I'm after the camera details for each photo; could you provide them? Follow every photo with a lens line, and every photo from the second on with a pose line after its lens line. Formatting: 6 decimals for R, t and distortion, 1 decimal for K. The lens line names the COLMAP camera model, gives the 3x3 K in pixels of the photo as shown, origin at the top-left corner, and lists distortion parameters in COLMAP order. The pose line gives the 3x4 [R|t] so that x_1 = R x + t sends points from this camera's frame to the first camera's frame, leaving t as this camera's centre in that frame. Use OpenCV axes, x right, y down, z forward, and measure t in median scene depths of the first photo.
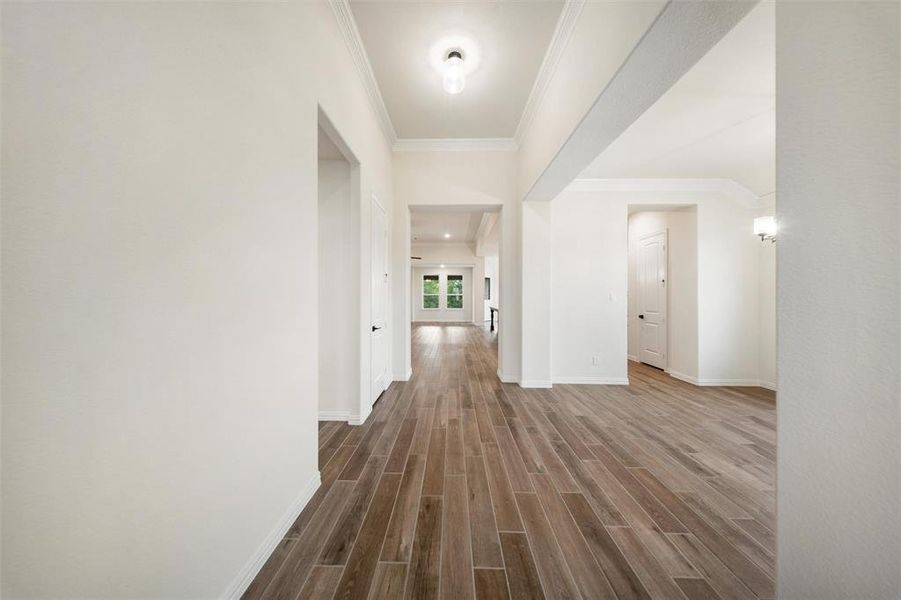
lens RADIAL K [[274.4, 0, 448.8], [0, 274.4, 293.1], [0, 0, 1]] dist [0.000501, 0.000025]
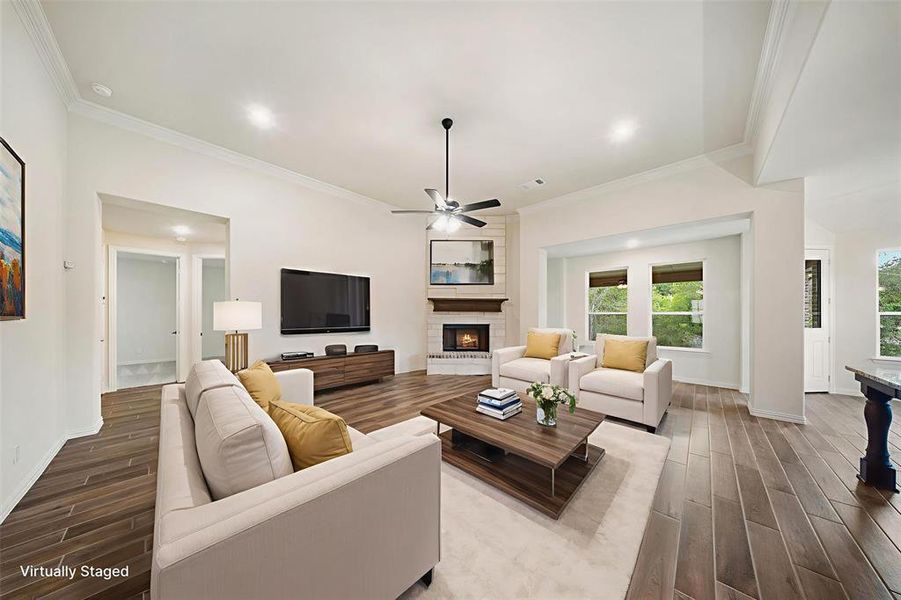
lens RADIAL K [[266.1, 0, 442.6], [0, 266.1, 312.3], [0, 0, 1]] dist [0.000002, -0.000013]
pose [[0.724987, -0.006696, -0.688730, 0.044050], [0.005846, 0.999977, -0.003568, 0.004498], [0.688738, -0.001440, 0.725009, 0.501661]]
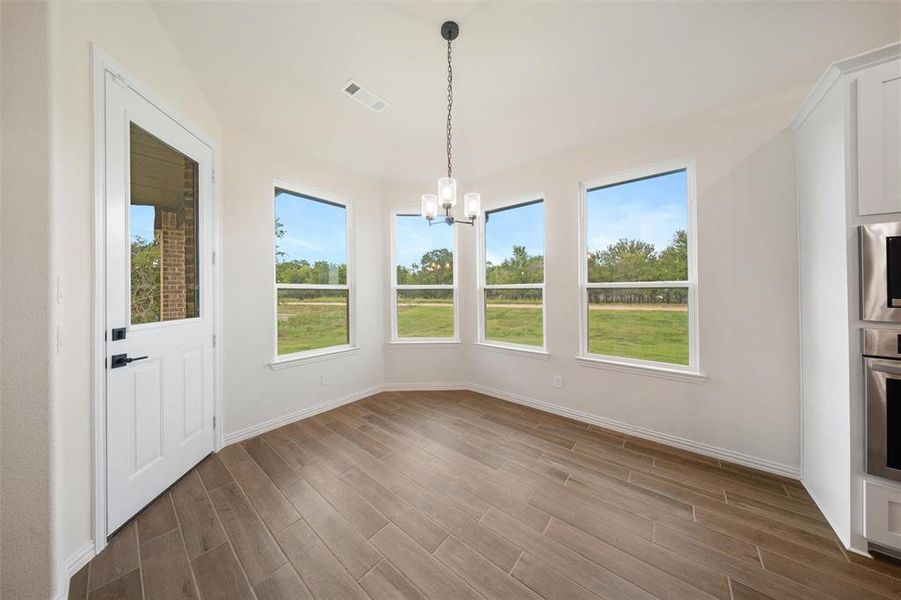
lens RADIAL K [[274.4, 0, 448.8], [0, 274.4, 293.1], [0, 0, 1]] dist [0.000501, 0.000025]
pose [[0.620277, -0.009343, 0.784328, 0.125495], [0.003736, 0.999953, 0.008958, 0.011506], [-0.784374, -0.002626, 0.620282, 0.872867]]
